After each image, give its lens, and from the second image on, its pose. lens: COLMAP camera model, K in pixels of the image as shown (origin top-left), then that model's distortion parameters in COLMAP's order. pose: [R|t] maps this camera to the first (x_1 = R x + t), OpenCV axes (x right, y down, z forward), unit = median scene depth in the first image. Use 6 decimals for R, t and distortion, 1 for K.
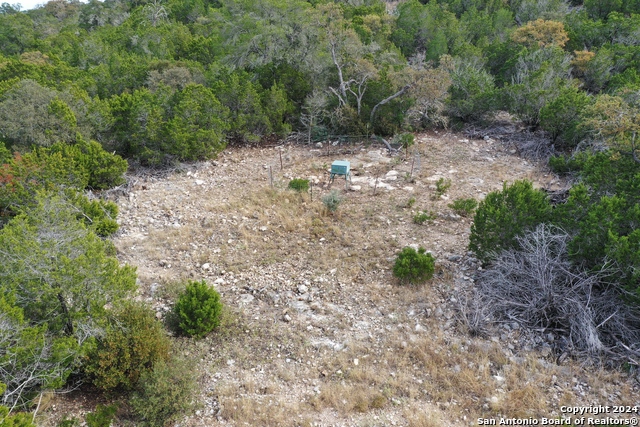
lens RADIAL K [[510.4, 0, 320.0], [0, 510.4, 213.5], [0, 0, 1]] dist [0.018440, 0.008586]
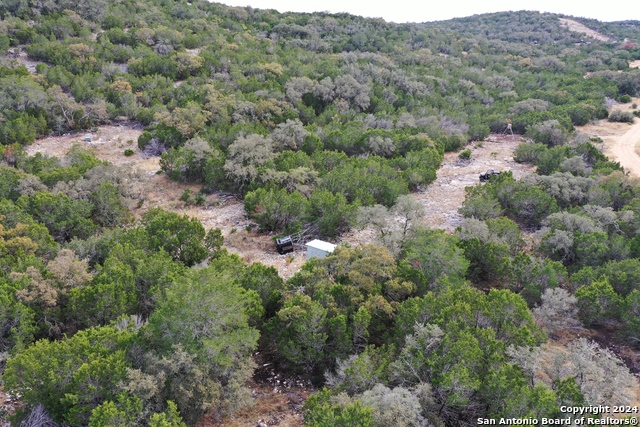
lens RADIAL K [[510.4, 0, 320.0], [0, 510.4, 213.5], [0, 0, 1]] dist [0.018440, 0.008586]
pose [[0.655793, -0.244987, 0.714084, -1.213631], [0.227746, 0.966014, 0.122263, 0.260867], [-0.719768, 0.082451, 0.689301, -1.941428]]
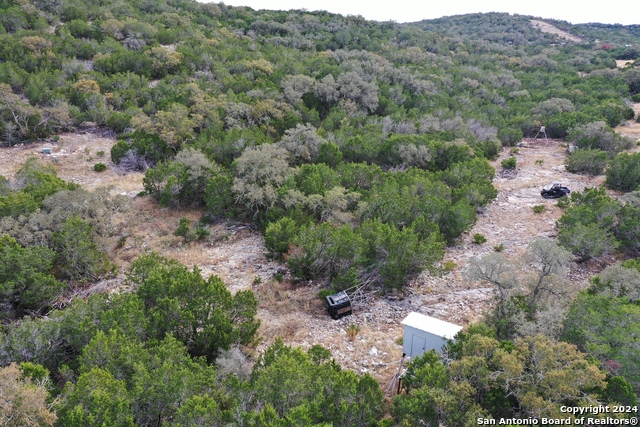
lens RADIAL K [[510.4, 0, 320.0], [0, 510.4, 213.5], [0, 0, 1]] dist [0.018440, 0.008586]
pose [[0.605889, -0.253941, 0.753931, -0.988274], [0.239257, 0.961978, 0.131739, 0.177811], [-0.758719, 0.100564, 0.643609, -1.466438]]
